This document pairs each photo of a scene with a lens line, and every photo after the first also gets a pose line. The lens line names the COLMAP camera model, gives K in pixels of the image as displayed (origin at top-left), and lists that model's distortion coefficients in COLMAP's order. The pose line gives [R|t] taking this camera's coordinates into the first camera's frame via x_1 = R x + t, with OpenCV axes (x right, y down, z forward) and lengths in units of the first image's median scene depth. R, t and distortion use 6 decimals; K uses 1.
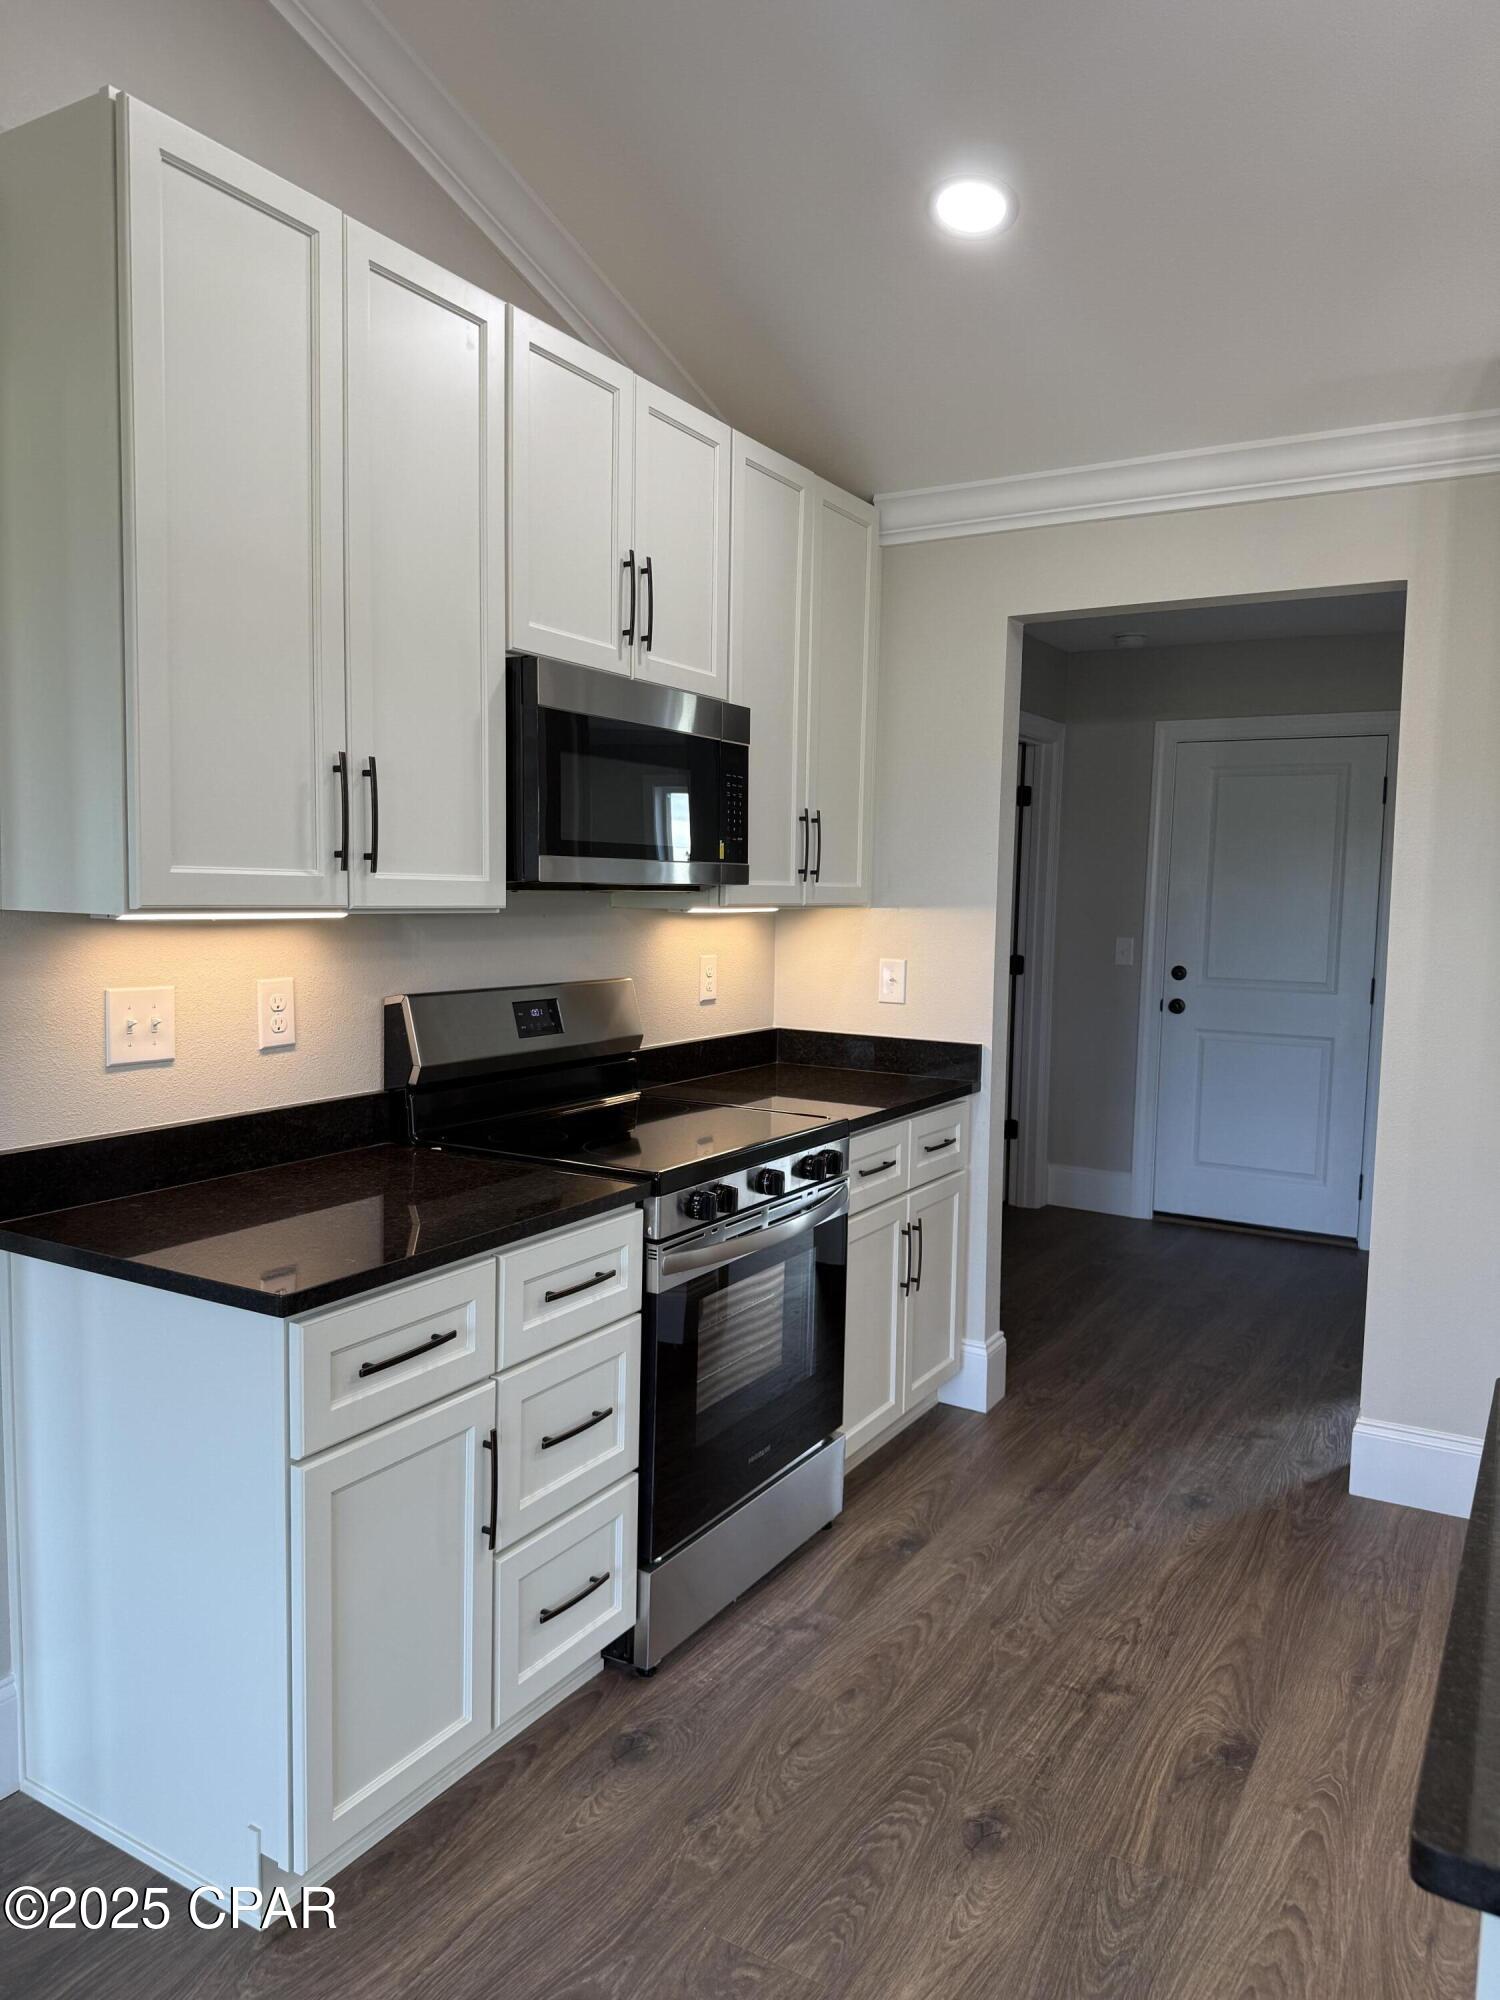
lens RADIAL K [[1416.9, 0, 745.0], [0, 1416.9, 1011.3], [0, 0, 1]] dist [0.044209, -0.054835]
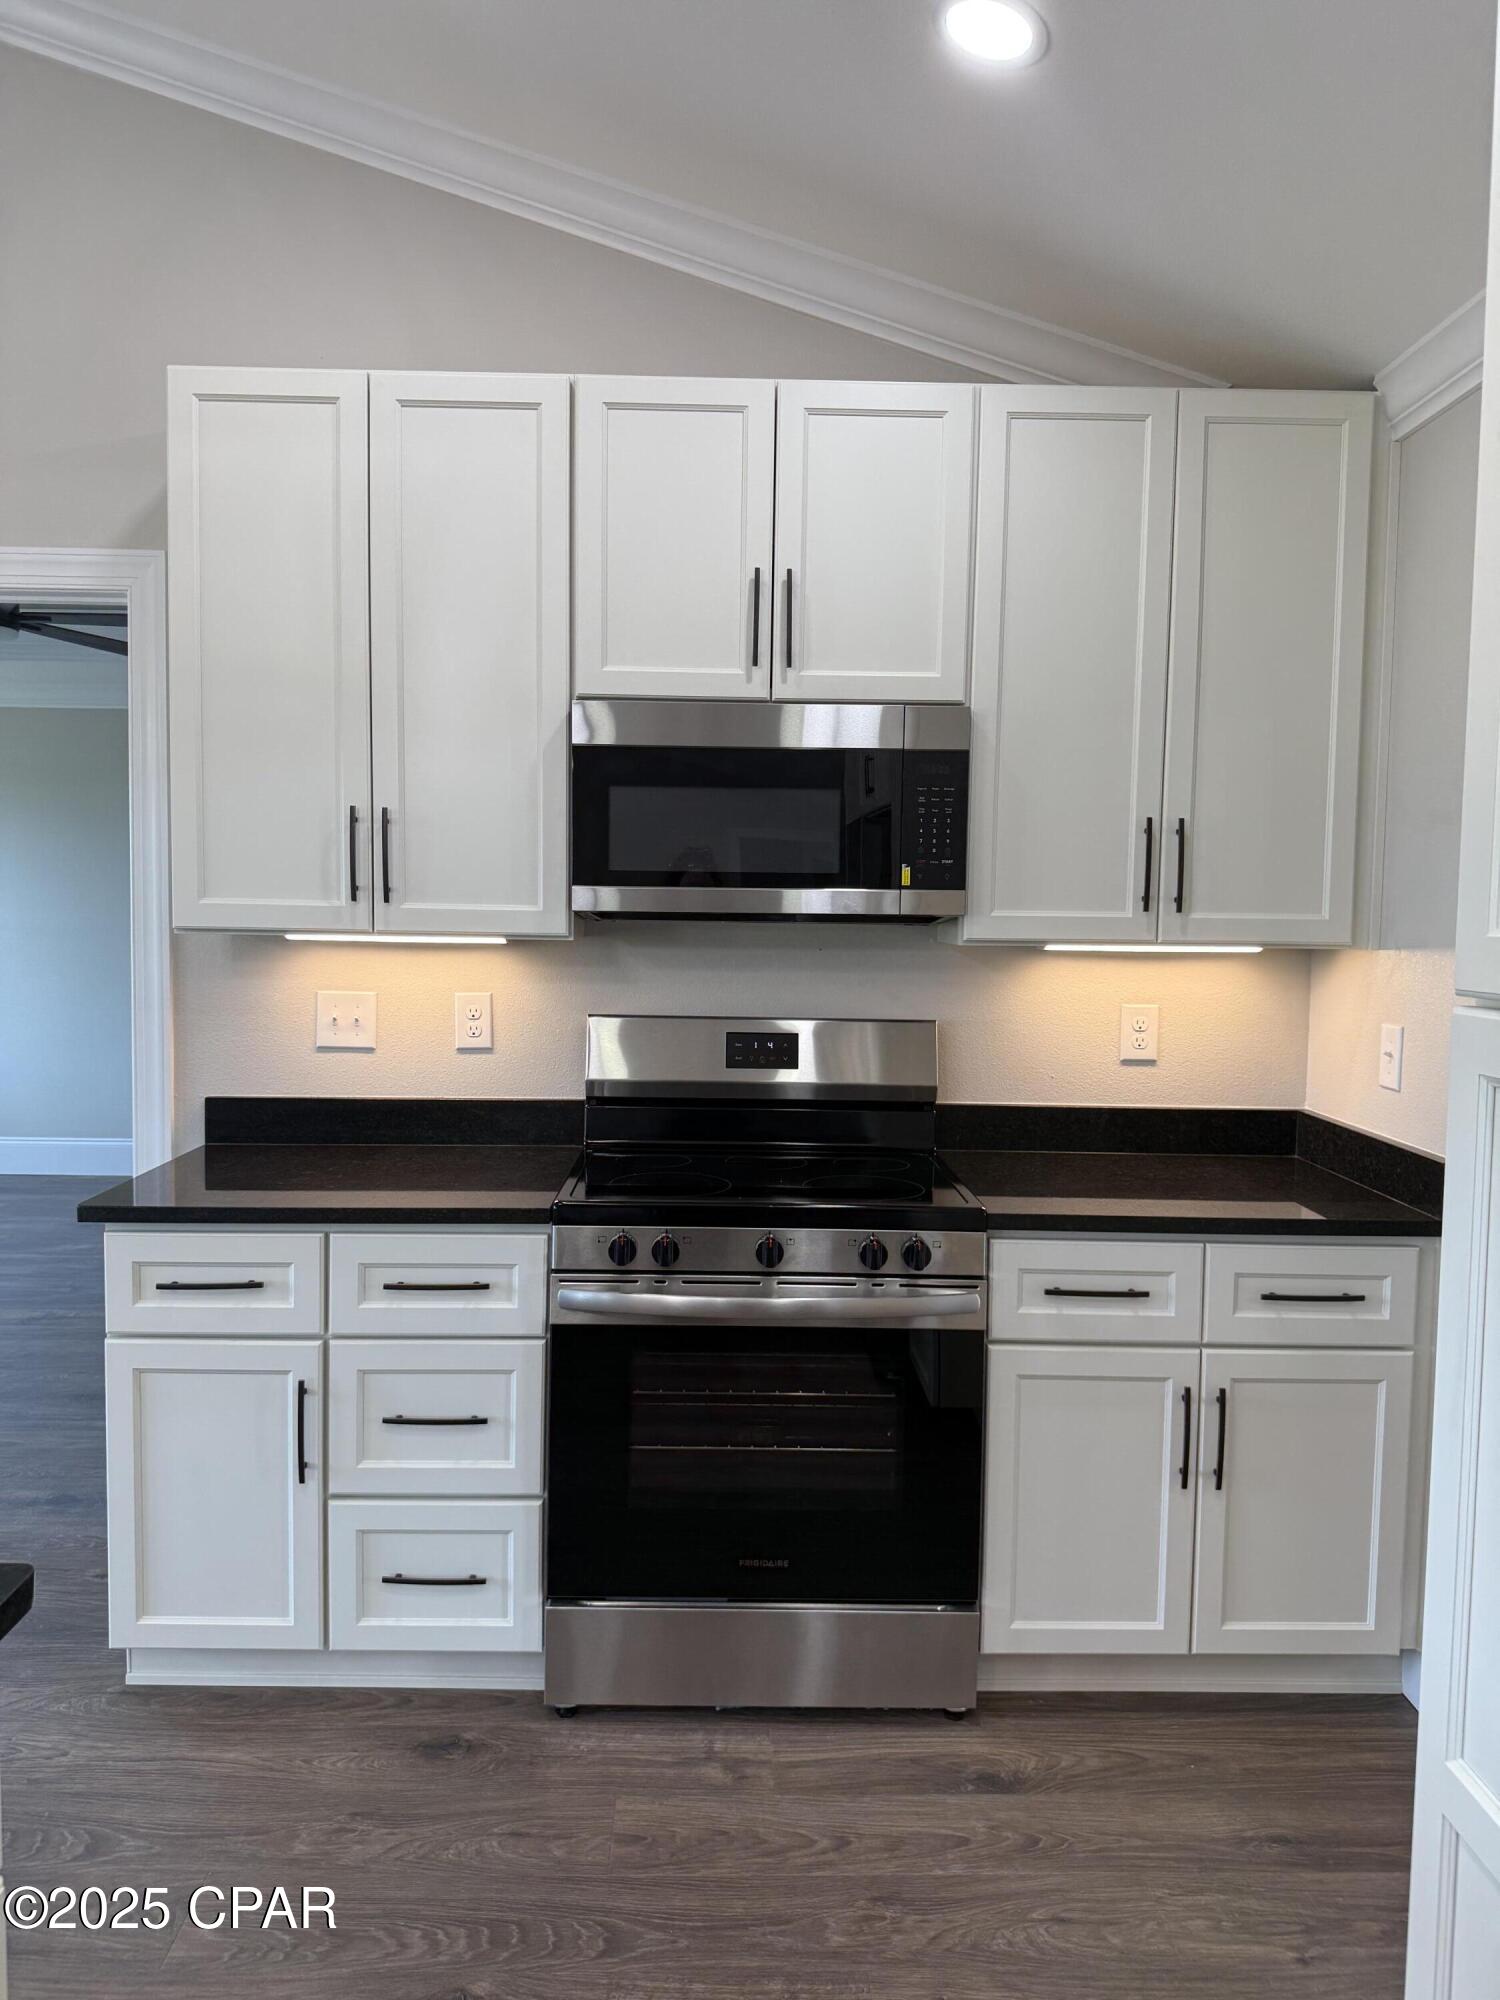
lens RADIAL K [[1416.9, 0, 734.7], [0, 1416.9, 994.4], [0, 0, 1]] dist [0.044209, -0.054835]
pose [[0.522087, 0.045603, -0.851672, 0.768082], [-0.080156, 0.996773, 0.004236, -0.041408], [0.849117, 0.066055, 0.524058, 0.522793]]
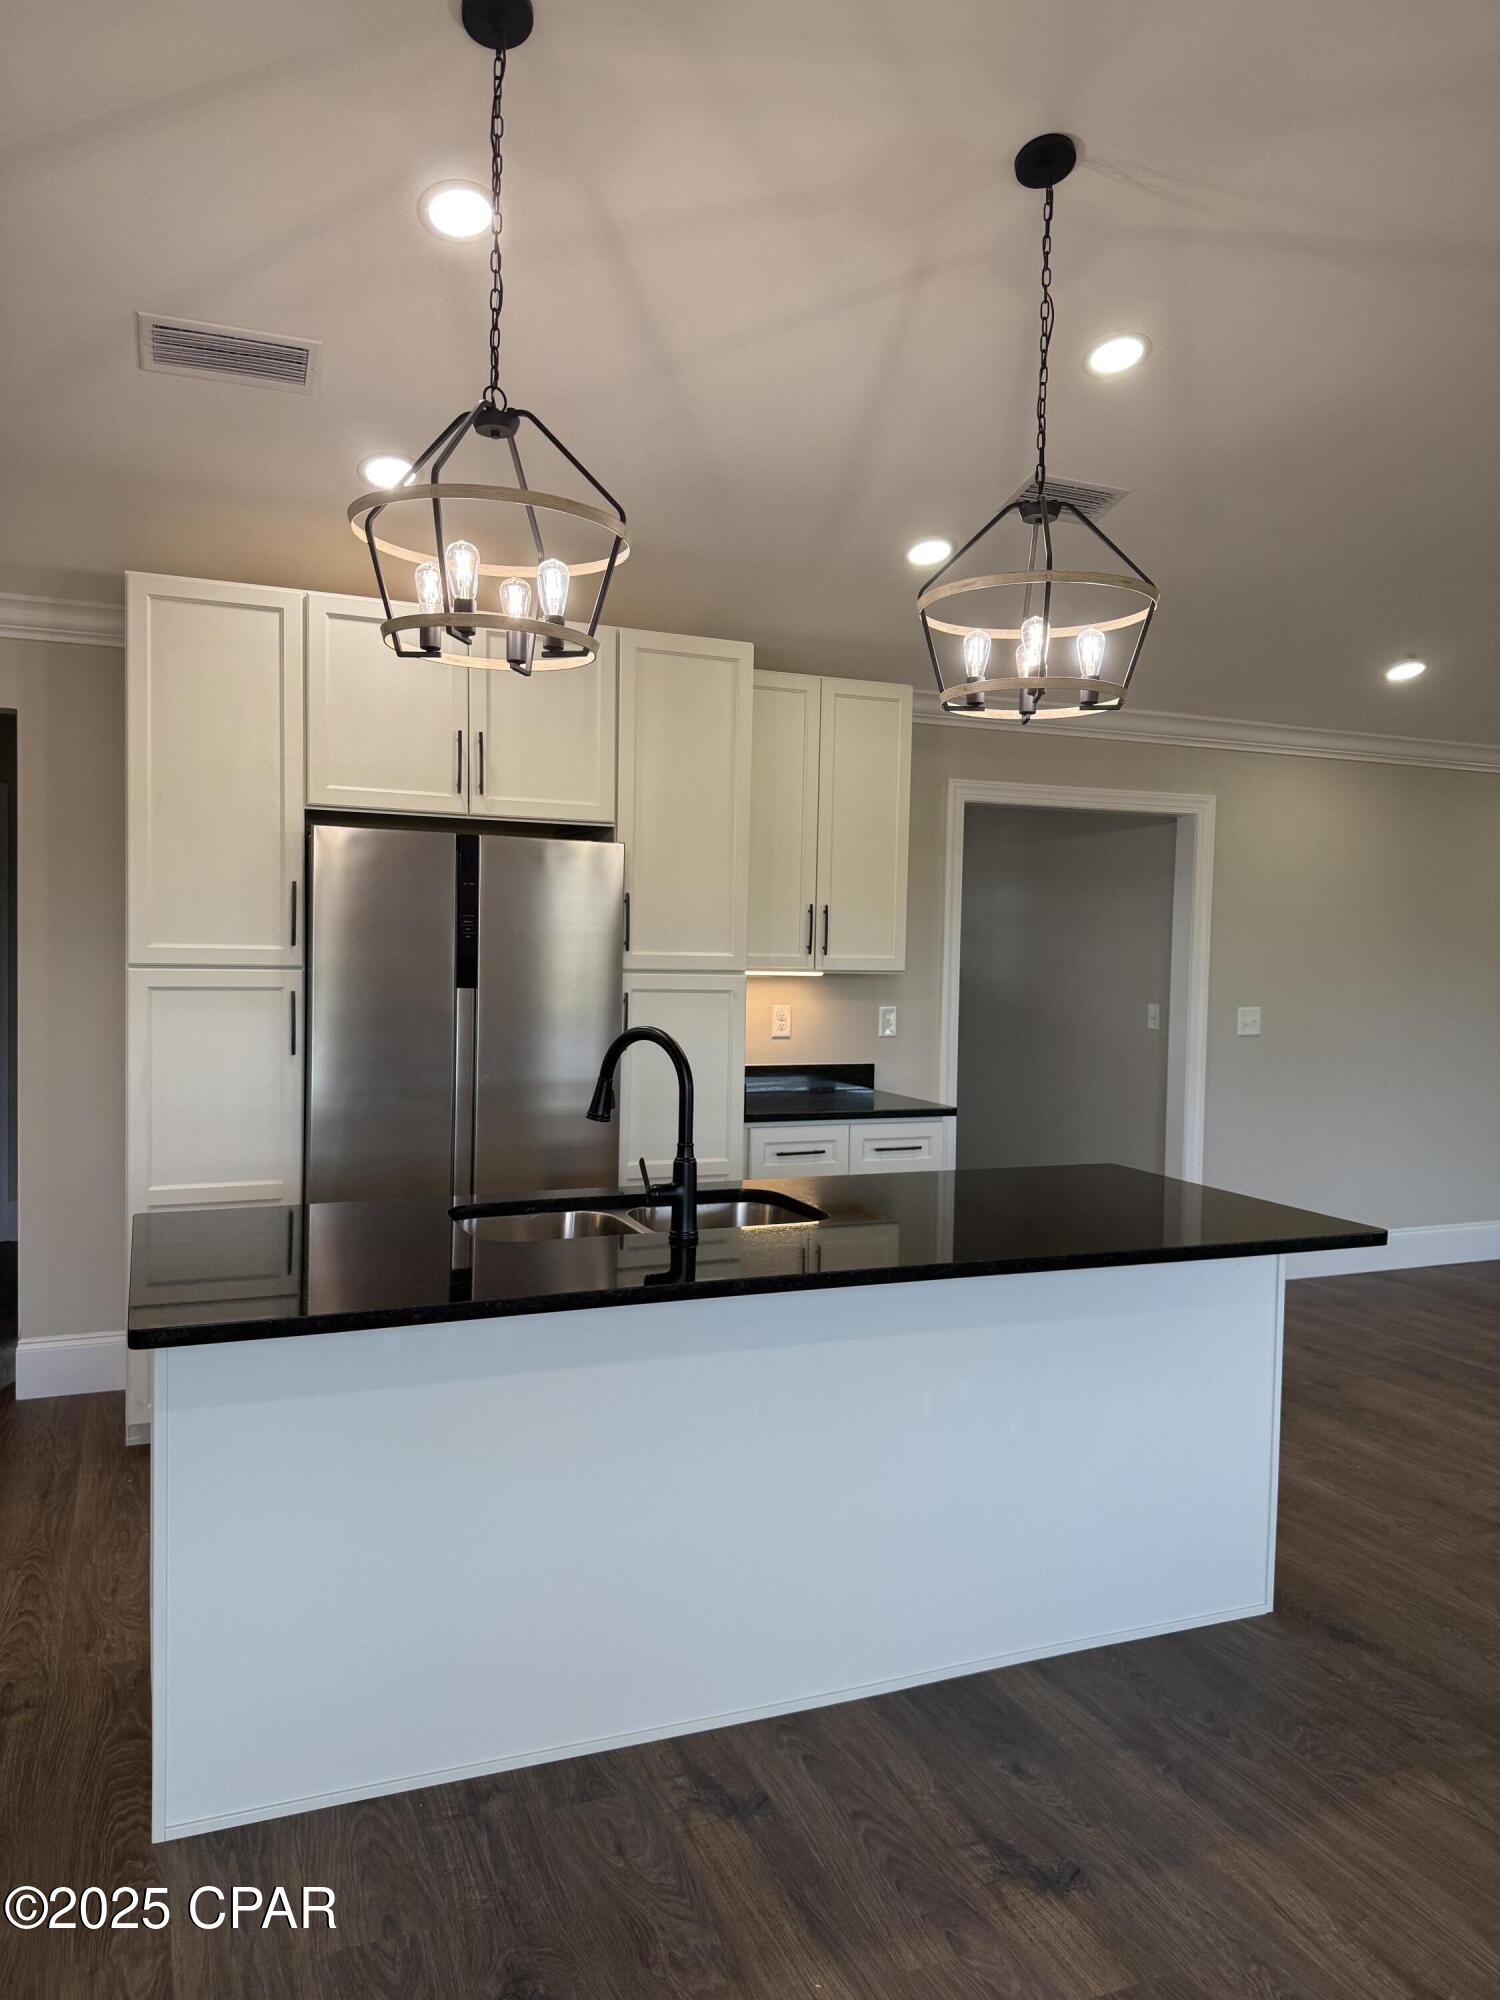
lens RADIAL K [[1416.9, 0, 740.2], [0, 1416.9, 1015.4], [0, 0, 1]] dist [0.044209, -0.054835]
pose [[0.601498, -0.045637, 0.797570, -0.255019], [0.062853, 0.997976, 0.009703, 0.019907], [-0.796398, 0.044294, 0.603149, -0.411277]]
